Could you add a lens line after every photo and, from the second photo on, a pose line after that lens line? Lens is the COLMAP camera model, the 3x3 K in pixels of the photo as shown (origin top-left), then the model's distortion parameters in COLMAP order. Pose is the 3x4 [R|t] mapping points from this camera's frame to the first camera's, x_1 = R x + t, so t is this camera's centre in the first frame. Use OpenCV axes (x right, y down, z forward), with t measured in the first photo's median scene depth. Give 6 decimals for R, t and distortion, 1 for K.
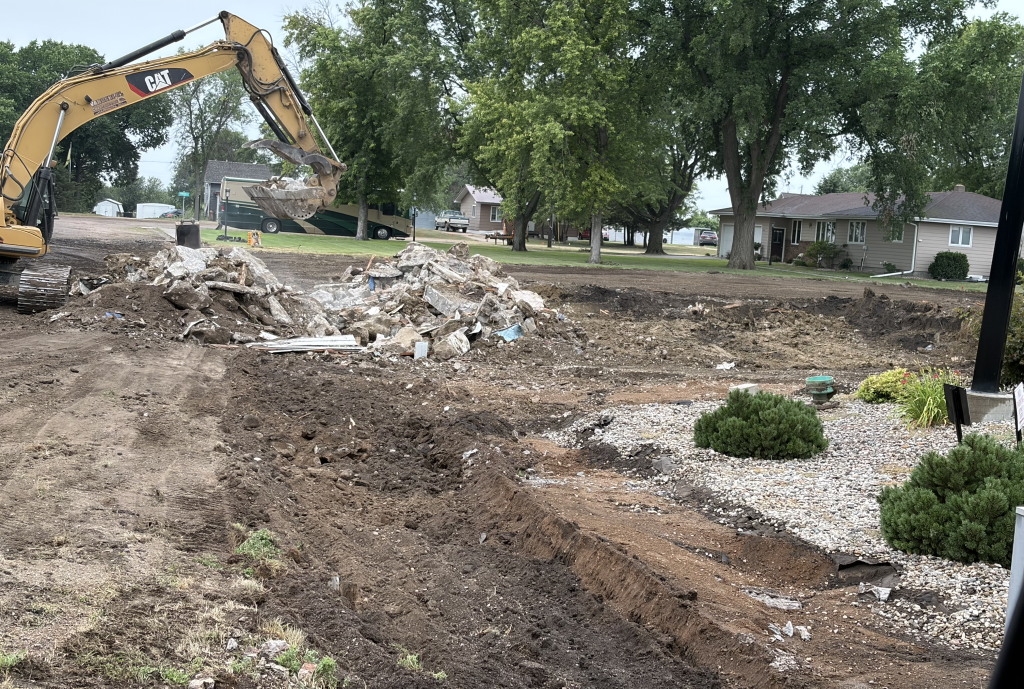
lens RADIAL K [[1554.6, 0, 512.0], [0, 1554.6, 344.5], [0, 0, 1]] dist [0.020952, -0.000401]
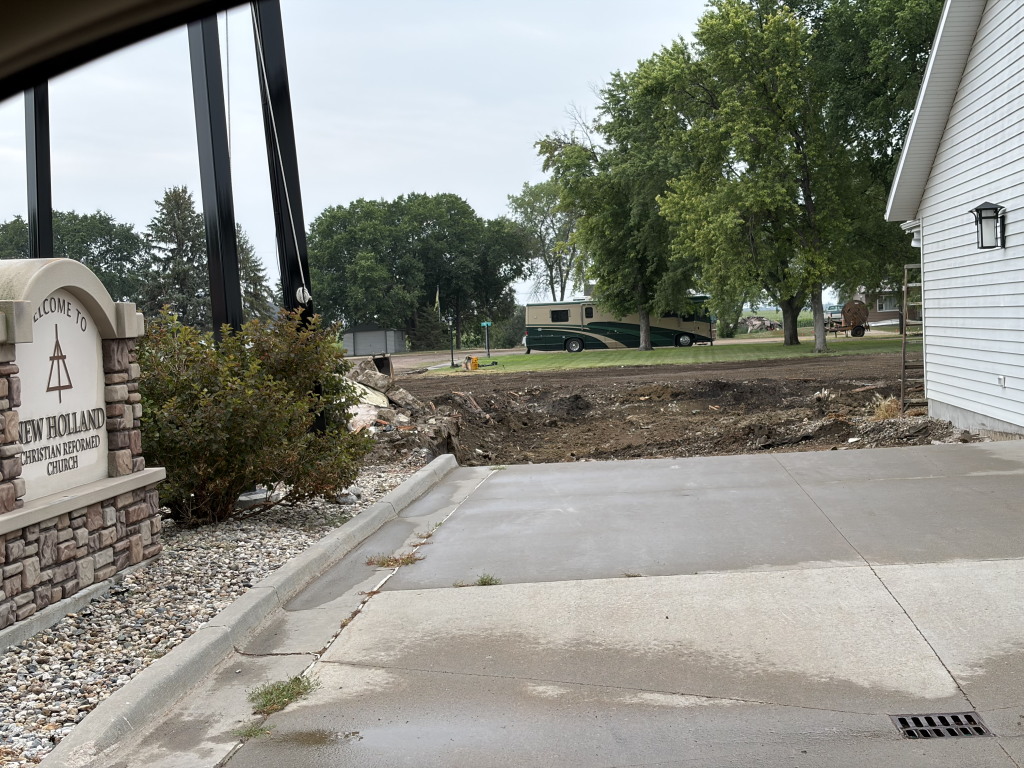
lens RADIAL K [[1545.1, 0, 512.0], [0, 1545.1, 384.0], [0, 0, 1]] dist [-0.001659, -0.010787]
pose [[0.919088, -0.094696, -0.382505, 0.208523], [0.077093, 0.995148, -0.061127, 0.008495], [0.386438, 0.026692, 0.921929, 0.059207]]
